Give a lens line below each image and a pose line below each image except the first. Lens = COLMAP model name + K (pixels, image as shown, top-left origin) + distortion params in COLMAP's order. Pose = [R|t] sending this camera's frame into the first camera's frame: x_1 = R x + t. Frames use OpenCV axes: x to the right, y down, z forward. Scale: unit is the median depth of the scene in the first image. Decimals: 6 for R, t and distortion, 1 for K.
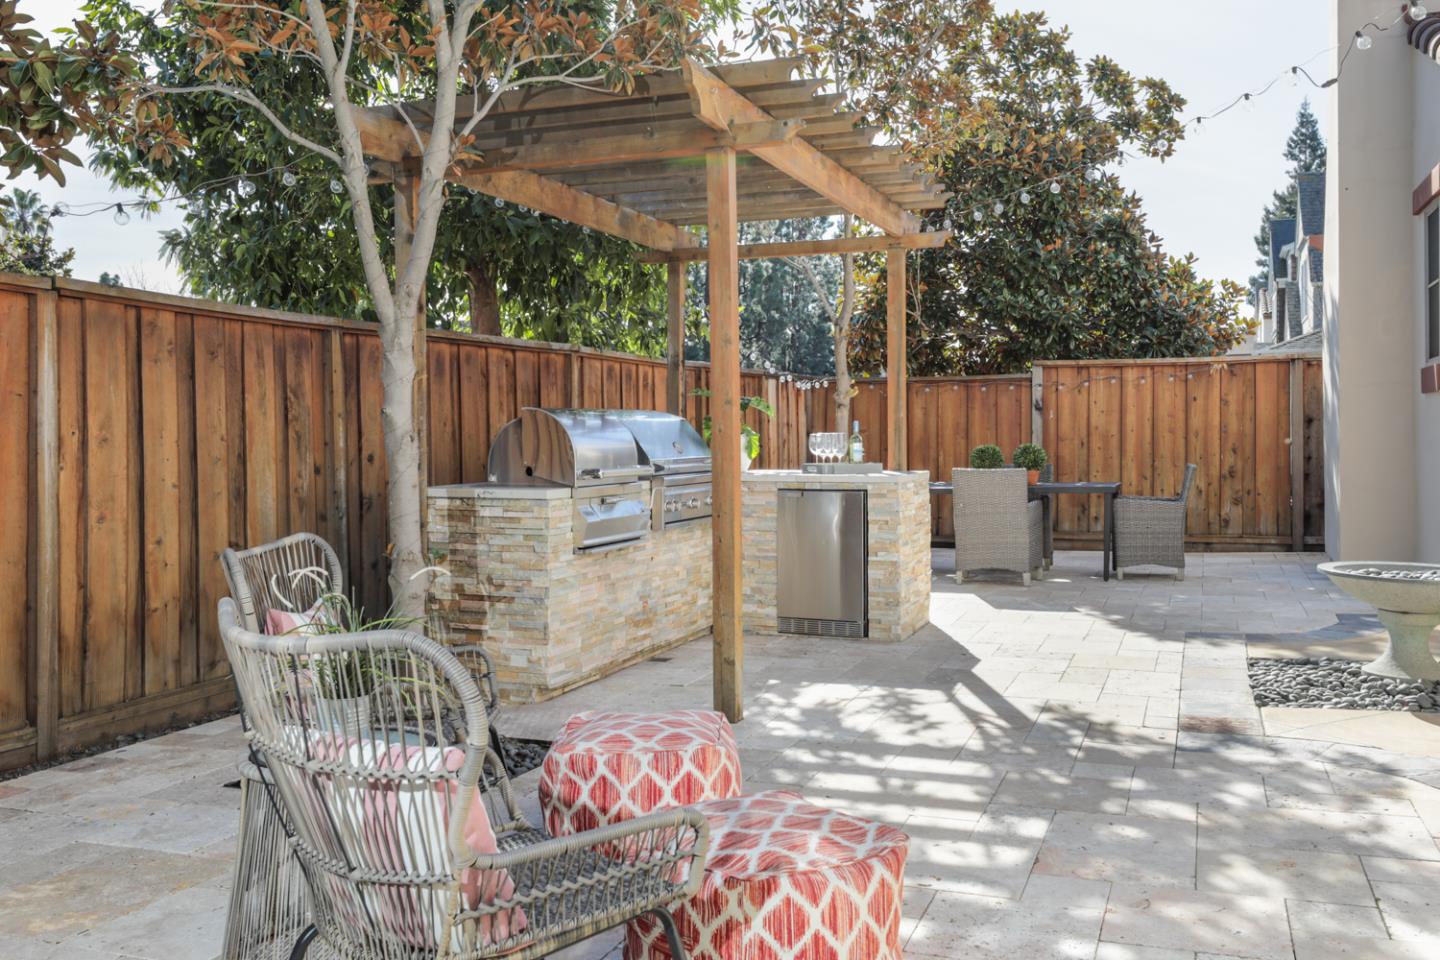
lens RADIAL K [[1288.6, 0, 742.8], [0, 1288.6, 487.8], [0, 0, 1]] dist [0.011520, 0.014680]
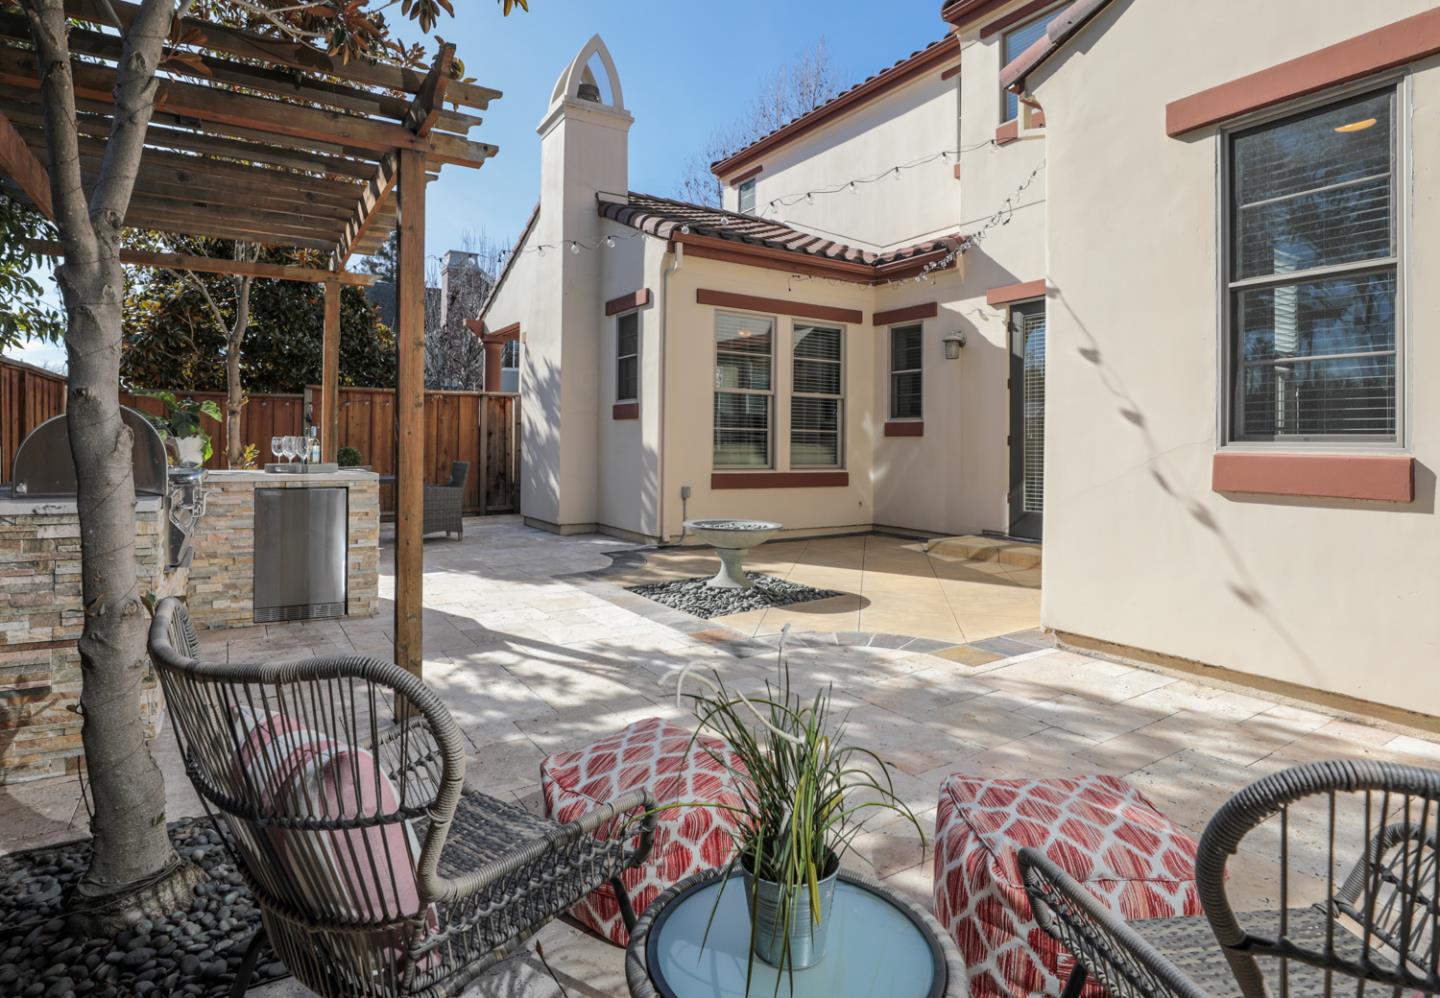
lens RADIAL K [[775.0, 0, 690.5], [0, 775.0, 444.9], [0, 0, 1]] dist [-0.001228, -0.000327]
pose [[0.627154, 0.008602, 0.778848, -0.238048], [0.020453, 0.999412, -0.027508, -0.009694], [-0.778627, 0.033181, 0.626610, 0.303071]]
